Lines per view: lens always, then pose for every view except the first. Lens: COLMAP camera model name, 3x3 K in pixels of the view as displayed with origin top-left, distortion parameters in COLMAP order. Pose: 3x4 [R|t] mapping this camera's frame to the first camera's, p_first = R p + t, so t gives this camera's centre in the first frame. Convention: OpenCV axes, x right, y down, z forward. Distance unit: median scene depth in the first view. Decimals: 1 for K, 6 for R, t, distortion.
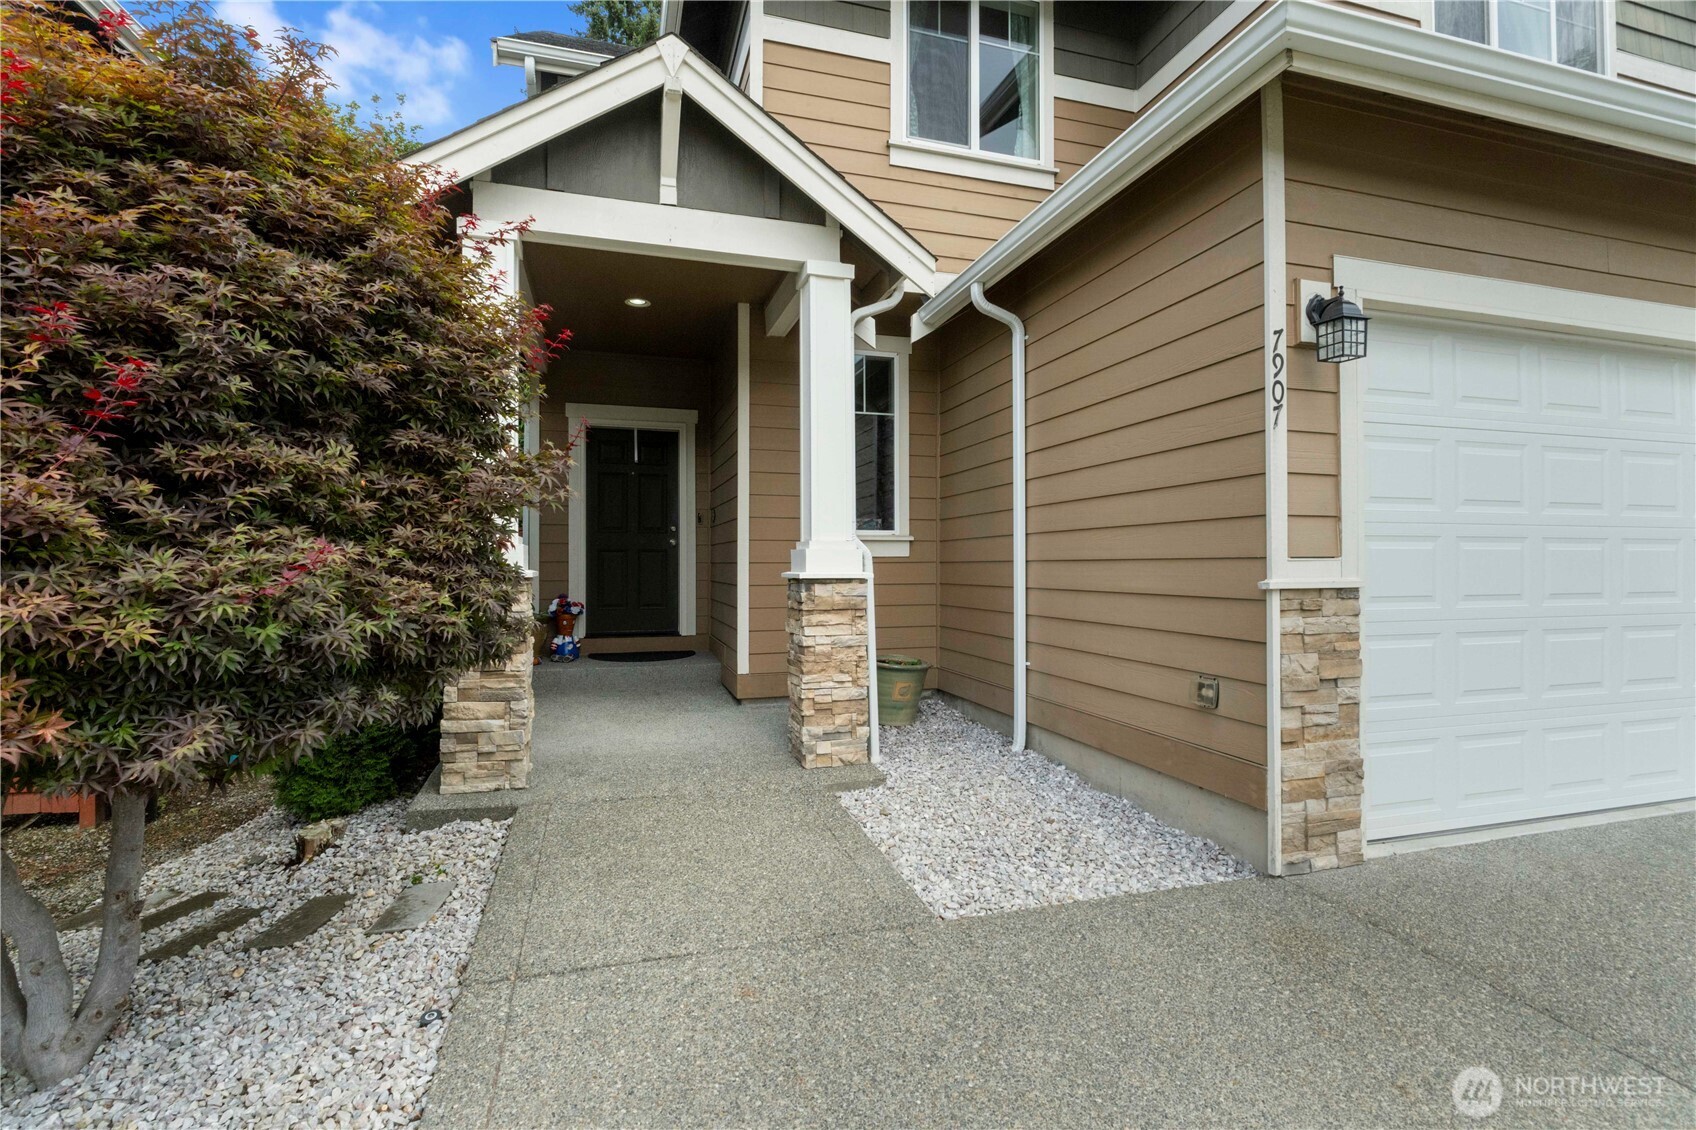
lens RADIAL K [[792.9, 0, 848.0], [0, 792.9, 565.0], [0, 0, 1]] dist [-0.010368, 0.000616]
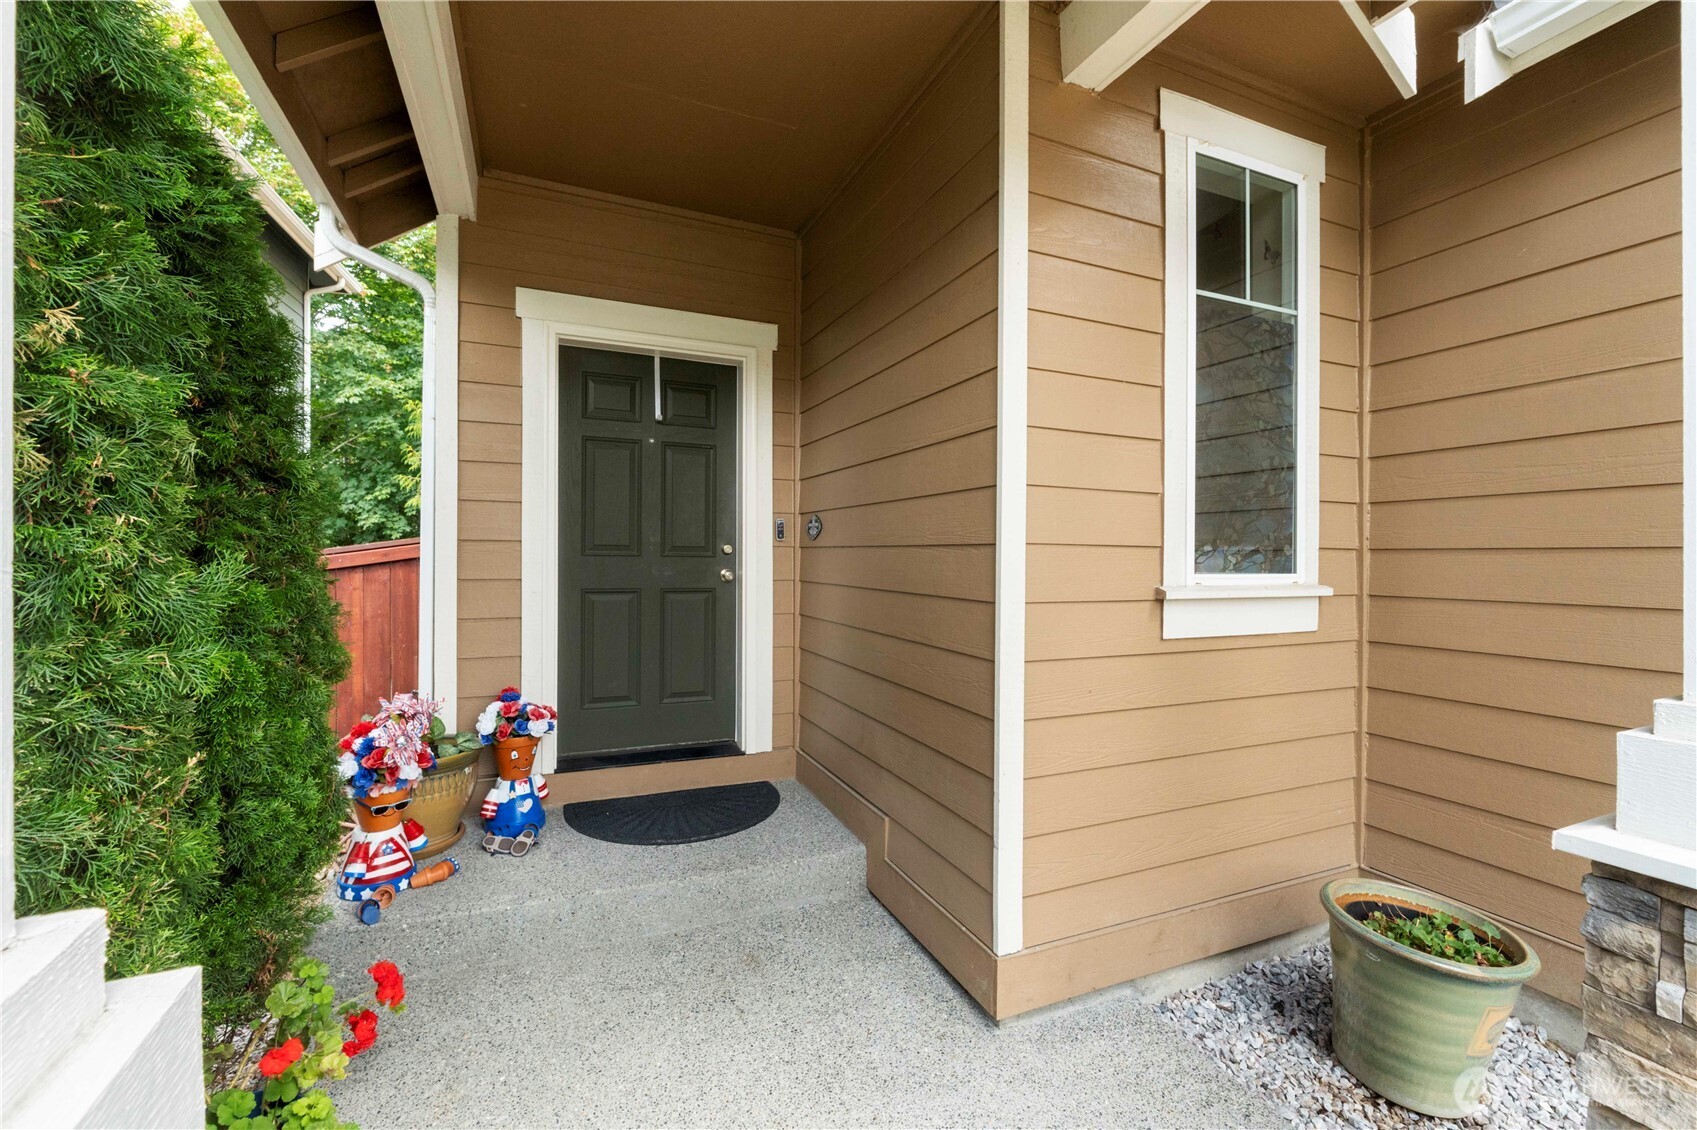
lens RADIAL K [[711.4, 0, 848.5], [0, 711.4, 565.0], [0, 0, 1]] dist [-0.011491, 0.000541]
pose [[0.992836, 0.009820, 0.119080, -0.390350], [-0.011352, 0.999861, 0.012194, -0.083013], [-0.118944, -0.013458, 0.992810, 1.032892]]
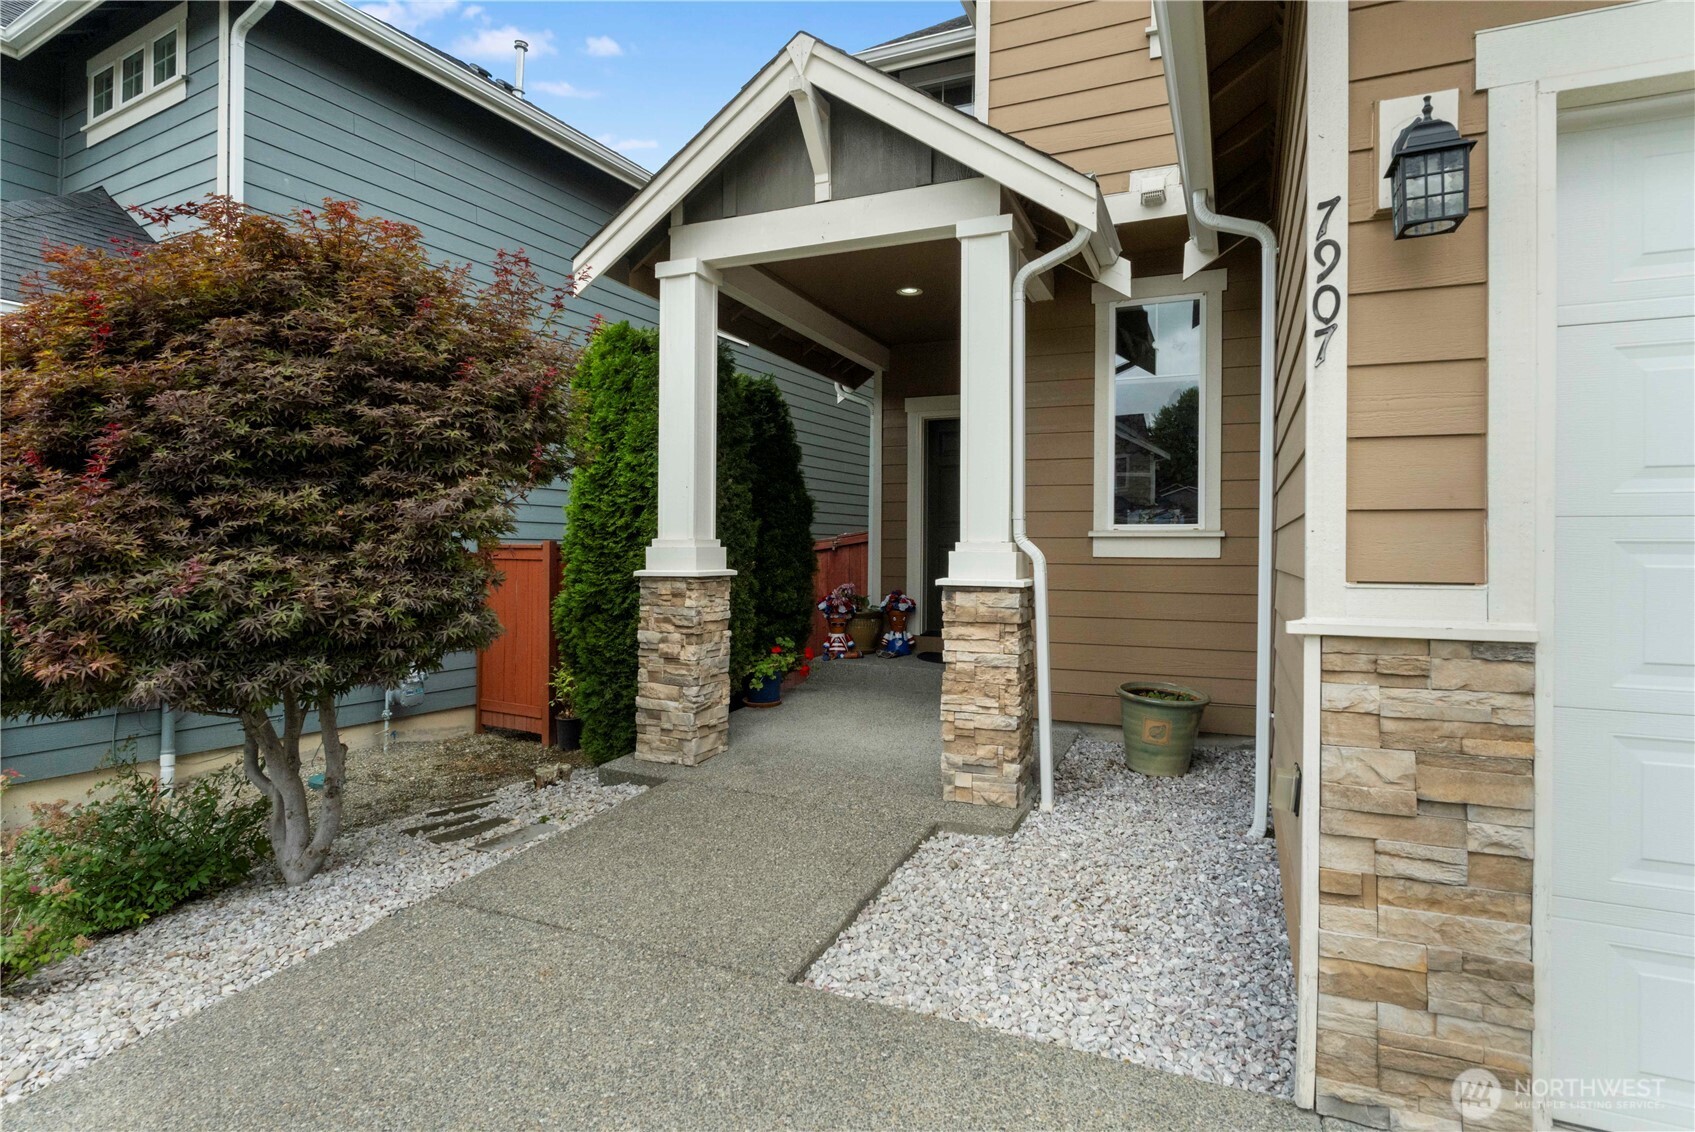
lens RADIAL K [[872.6, 0, 844.4], [0, 872.6, 557.4], [0, 0, 1]] dist [-0.010219, 0.000574]
pose [[0.760550, 0.012798, -0.649153, 0.565576], [-0.009662, 0.999918, 0.008392, -0.024411], [0.649207, -0.000111, 0.760612, 0.214826]]
